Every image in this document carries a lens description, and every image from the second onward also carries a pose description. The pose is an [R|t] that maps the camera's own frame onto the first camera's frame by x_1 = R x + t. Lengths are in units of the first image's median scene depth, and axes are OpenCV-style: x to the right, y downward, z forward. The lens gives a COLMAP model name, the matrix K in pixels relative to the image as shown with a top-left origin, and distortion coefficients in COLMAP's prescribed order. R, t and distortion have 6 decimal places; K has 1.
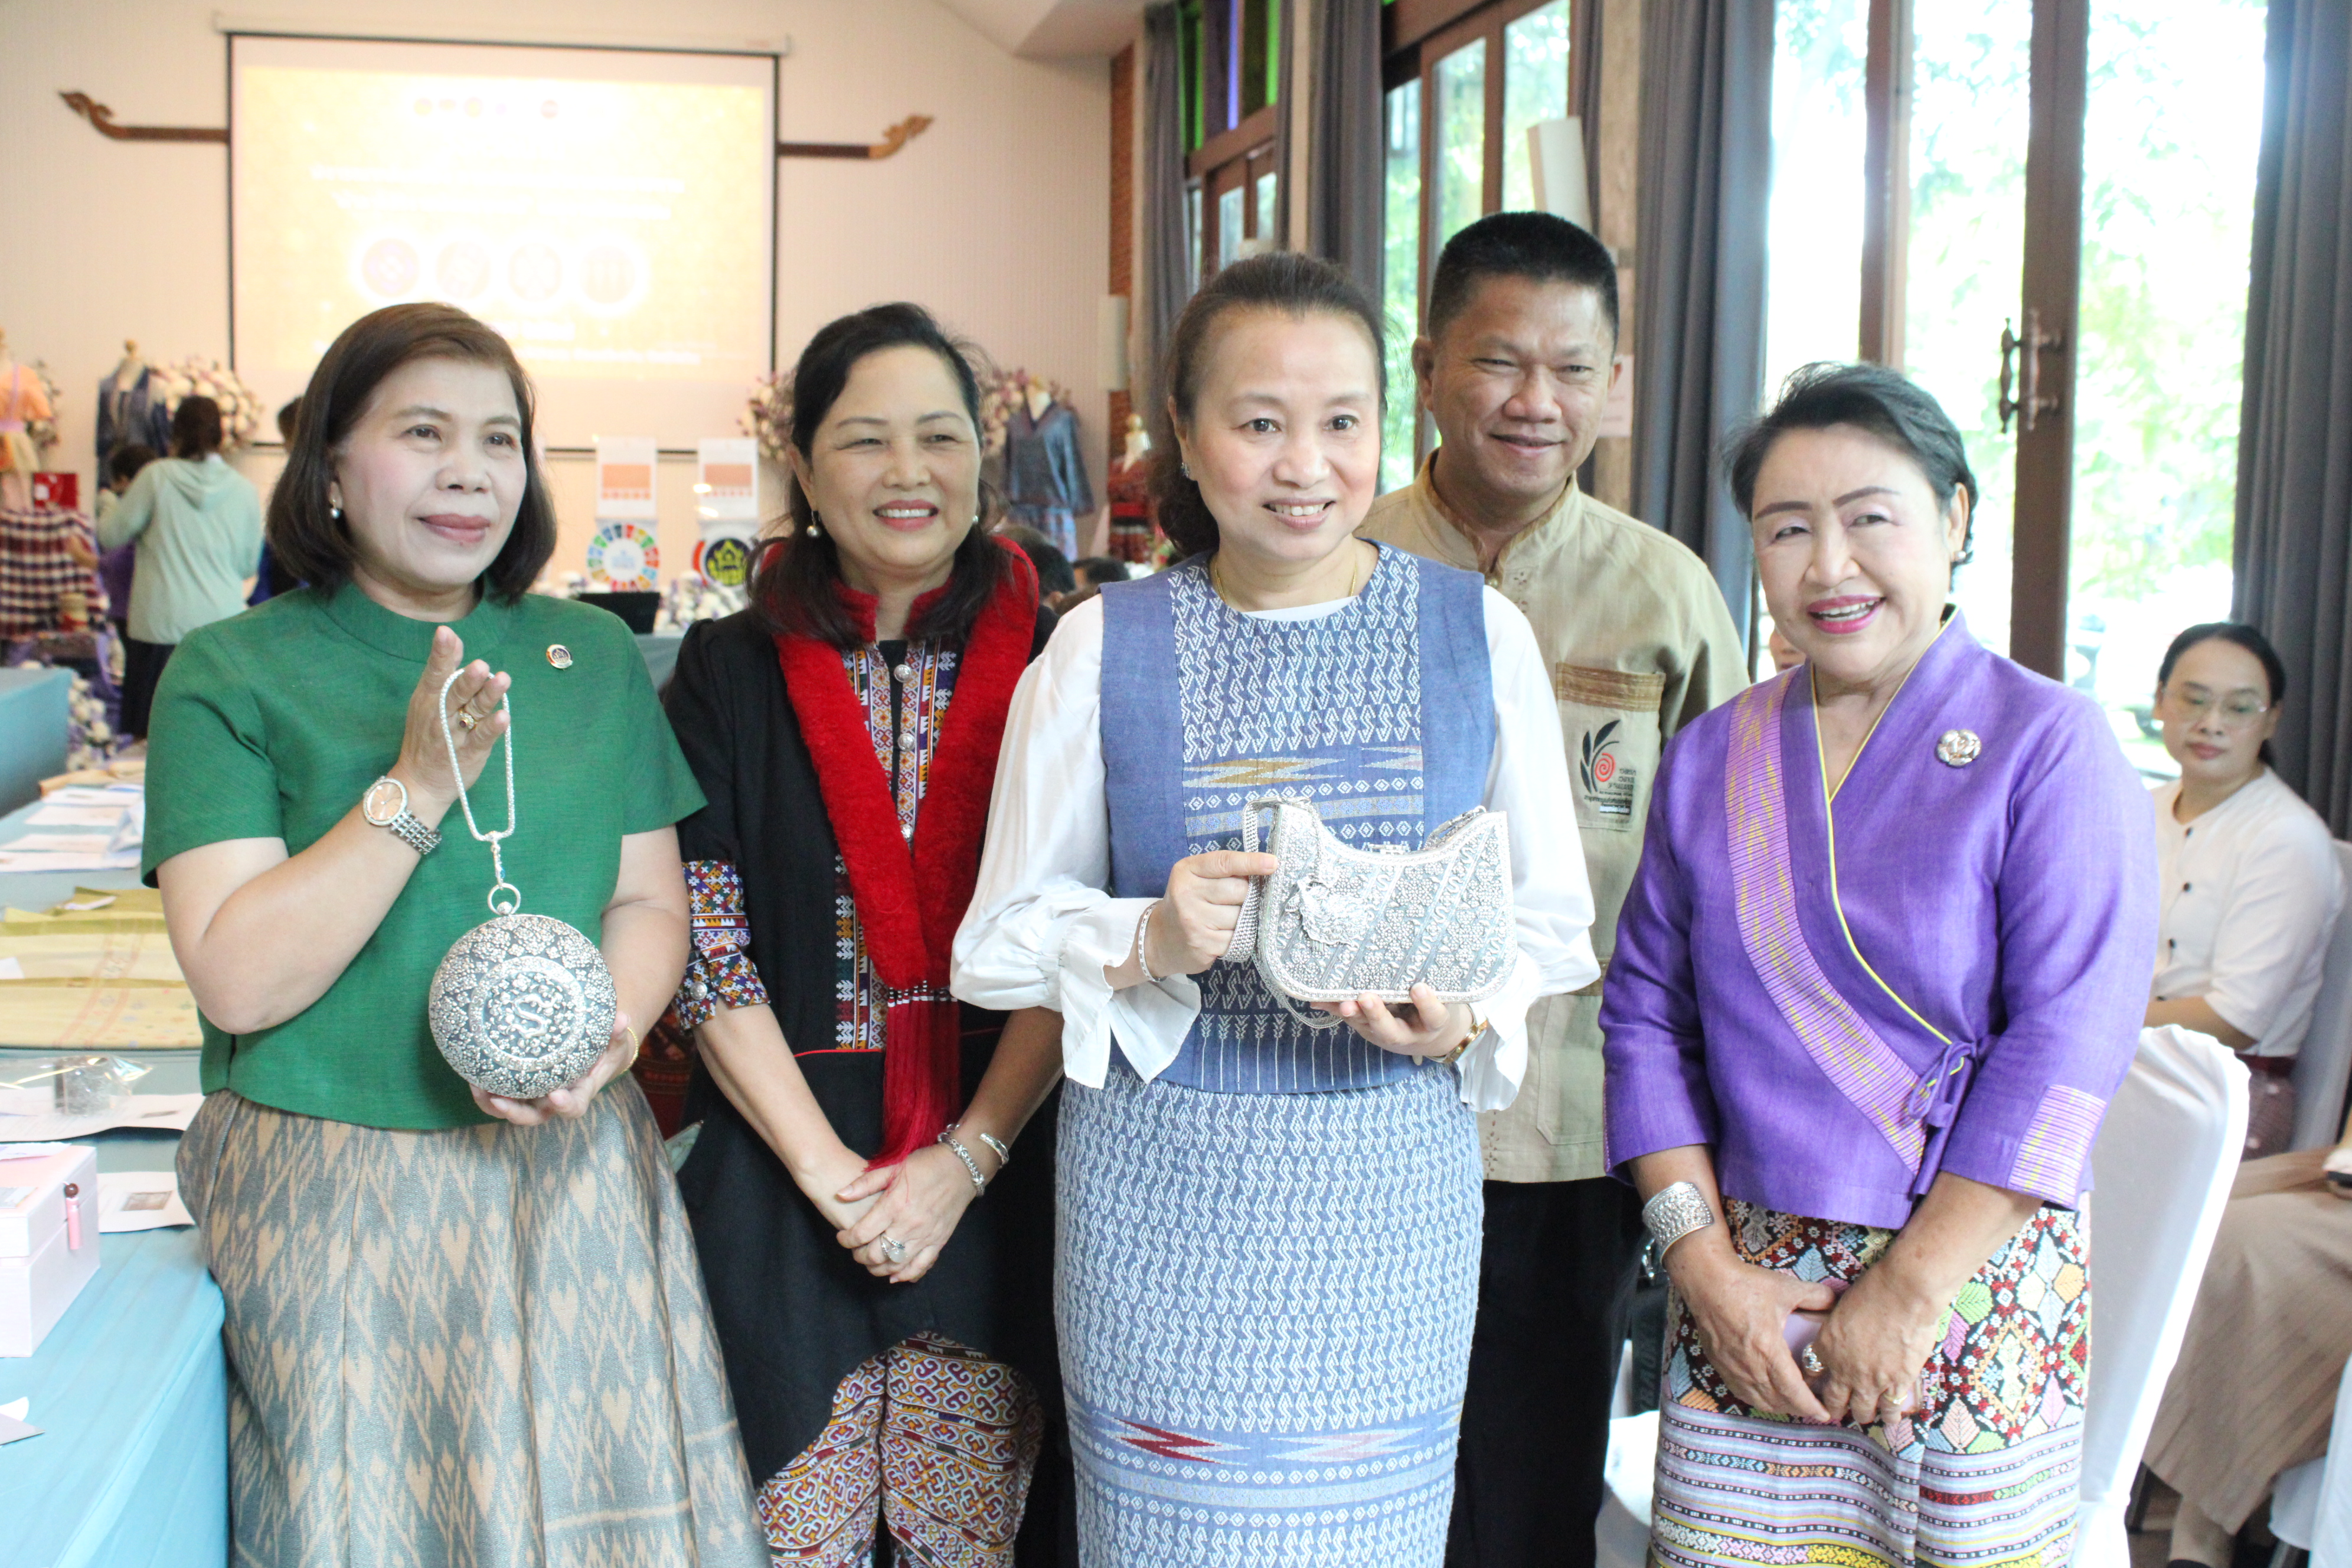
lens RADIAL K [[2803.6, 0, 1159.3], [0, 2803.6, 739.0], [0, 0, 1]] dist [-0.028544, 0.000000]
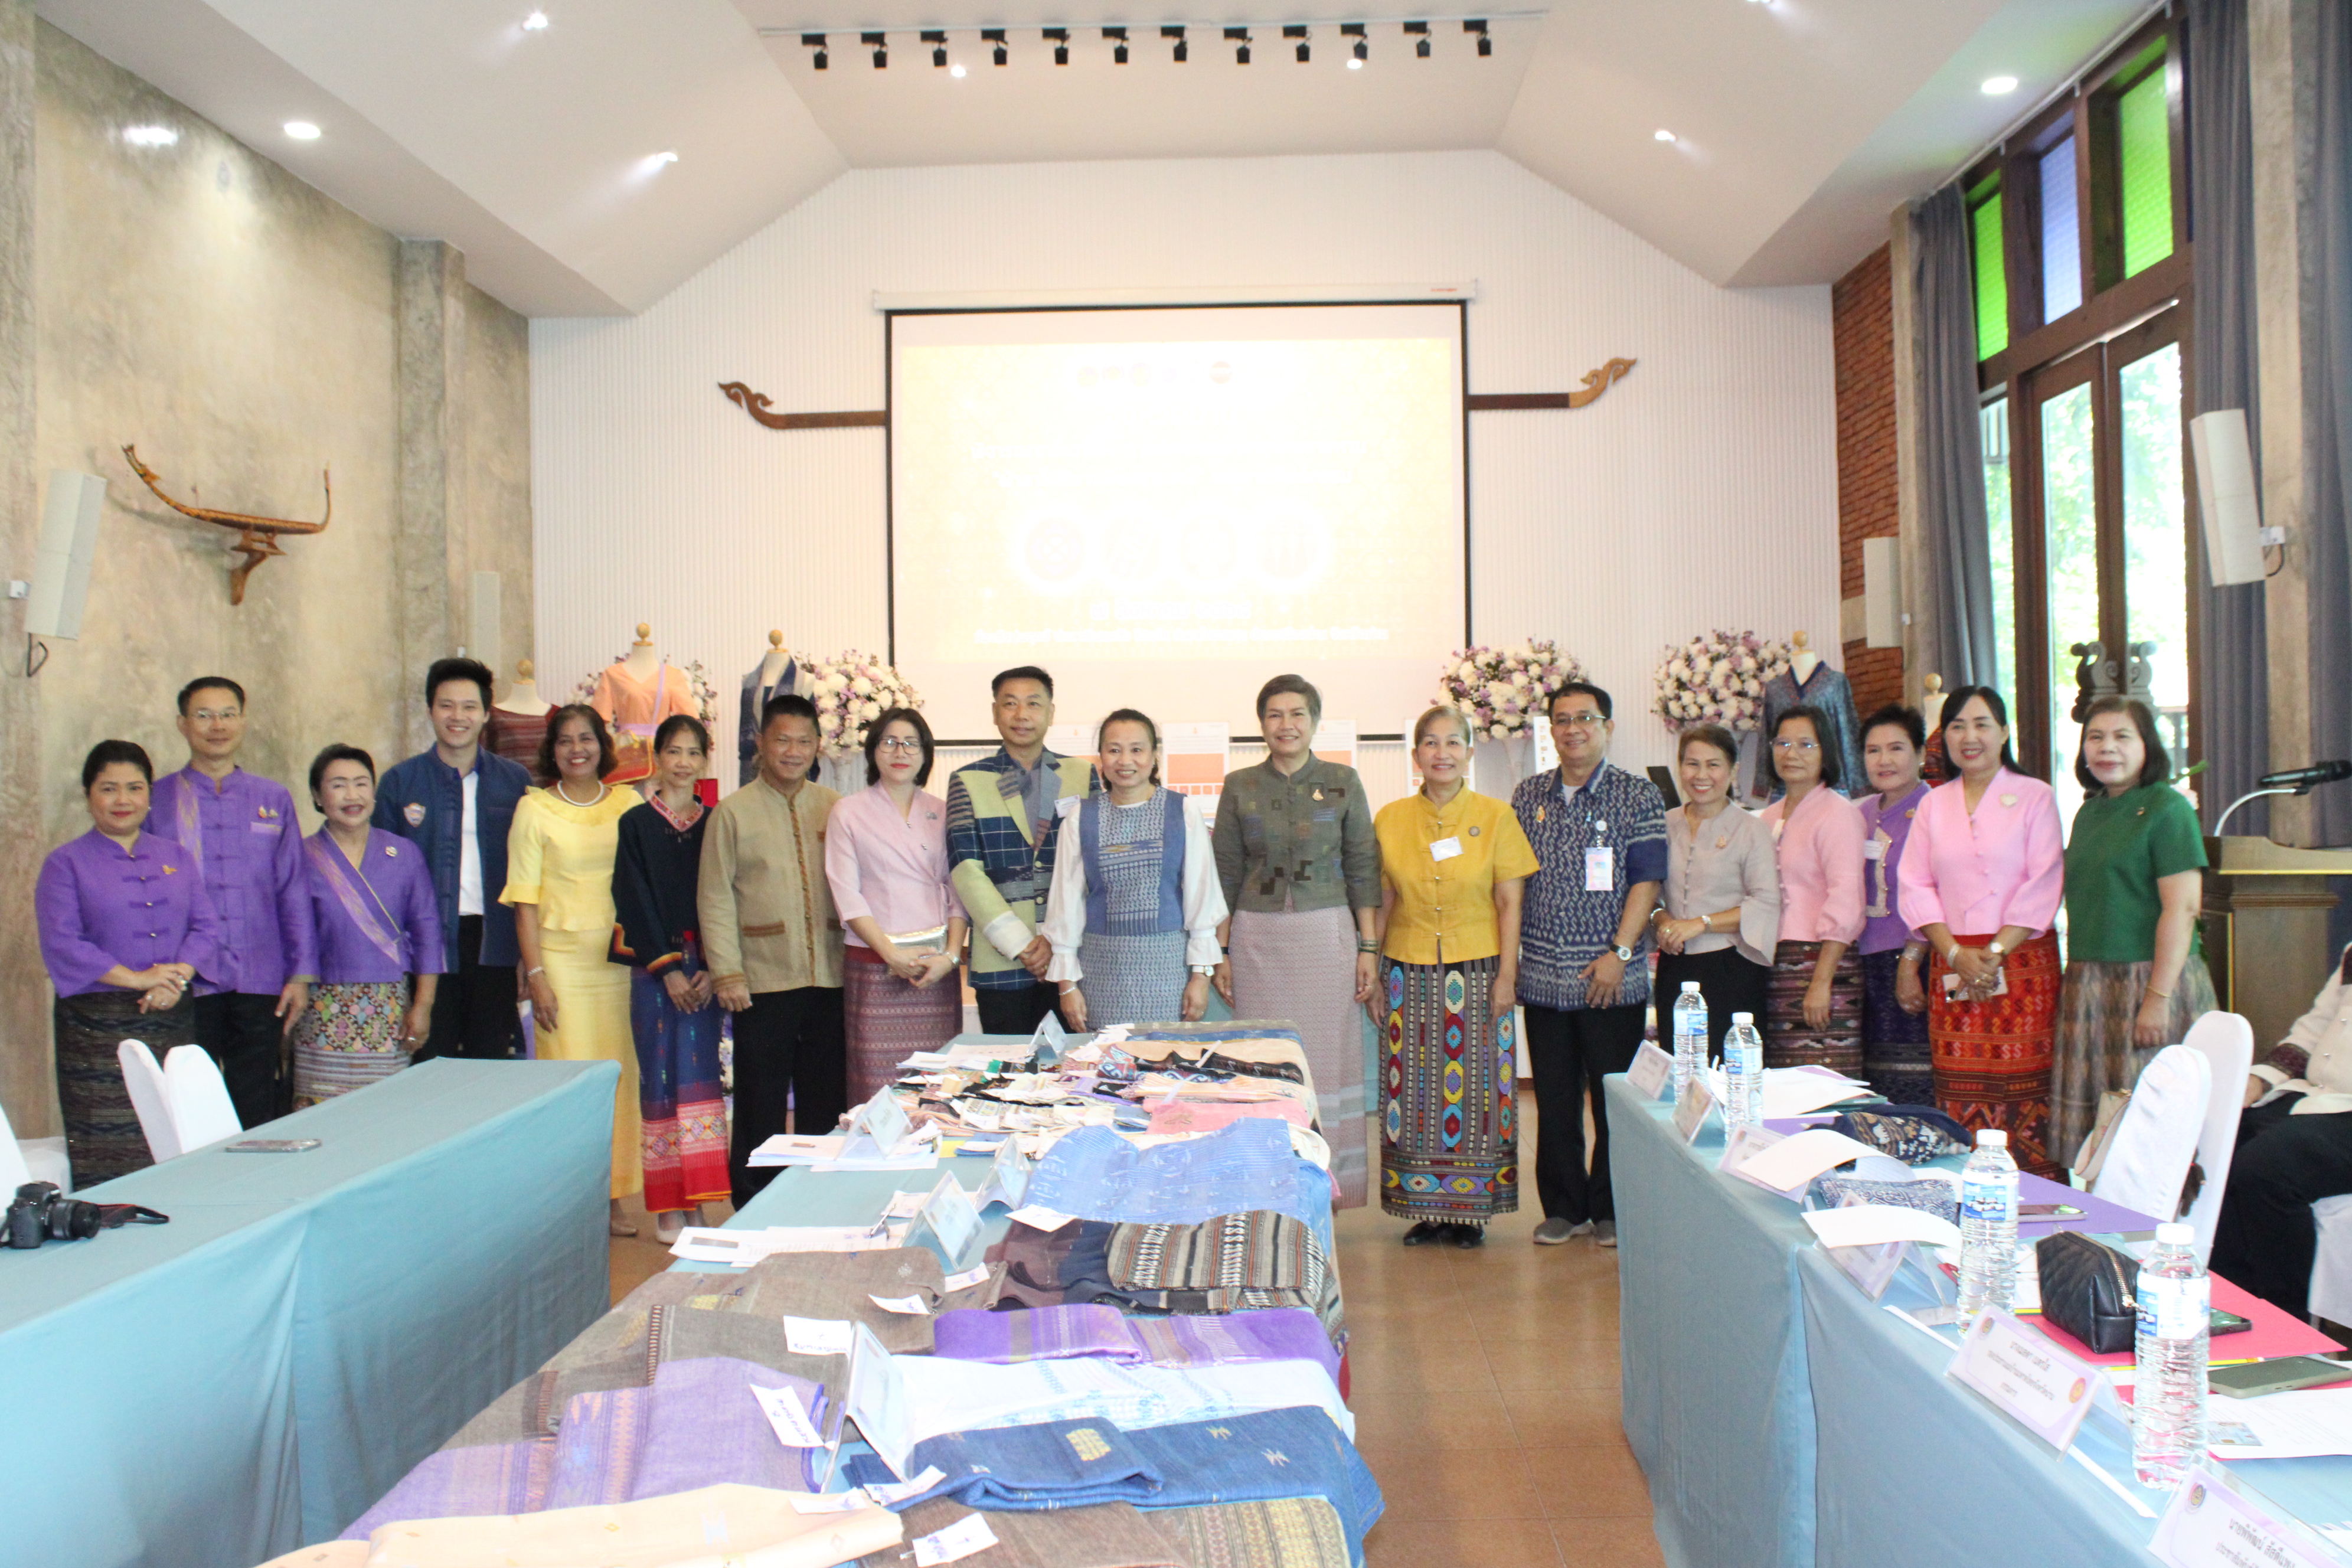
lens RADIAL K [[2471.3, 0, 1170.1], [0, 2471.3, 781.2], [0, 0, 1]] dist [-0.084250, 0.000000]
pose [[0.975623, -0.029234, -0.217498, -0.132960], [0.010141, 0.996034, -0.088389, -0.041565], [0.219219, 0.084029, 0.972050, 0.470059]]
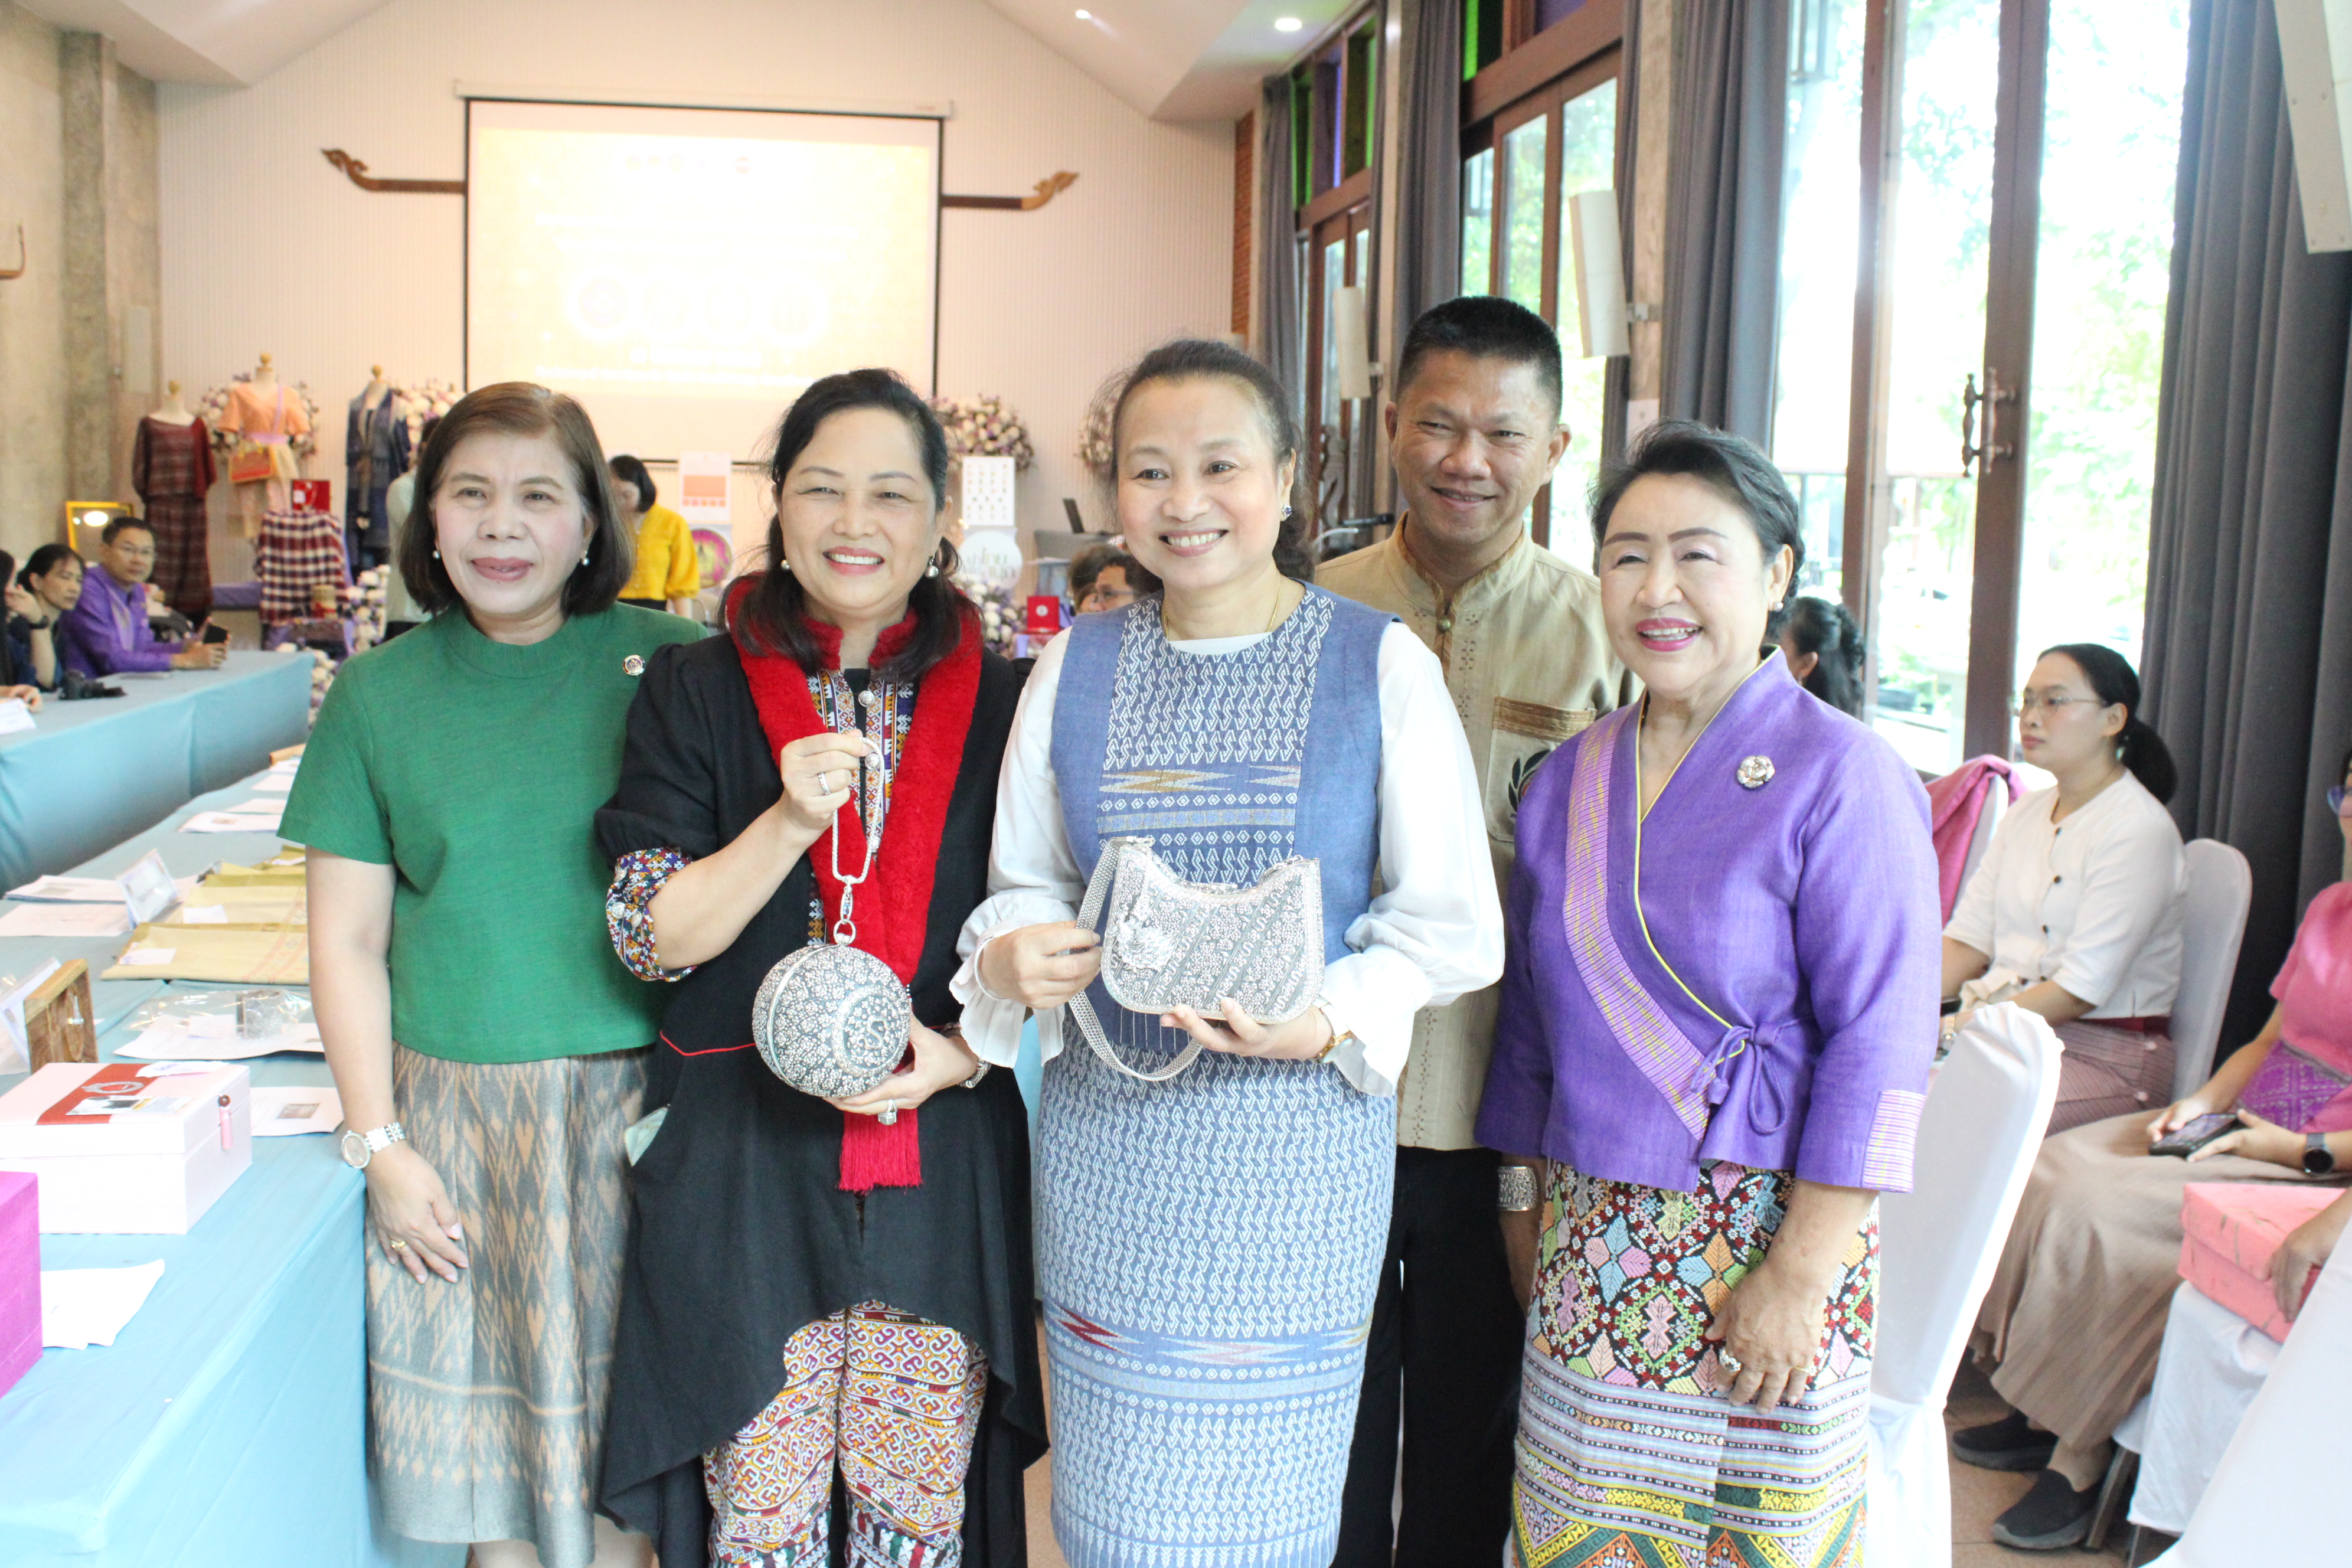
lens RADIAL K [[2477.1, 0, 1178.7], [0, 2477.1, 774.3], [0, 0, 1]] dist [-0.062985, 0.000000]
pose [[0.998999, 0.016846, -0.041447, 0.013311], [-0.015952, 0.999635, 0.021820, -0.002494], [0.041799, -0.021137, 0.998902, -0.007662]]
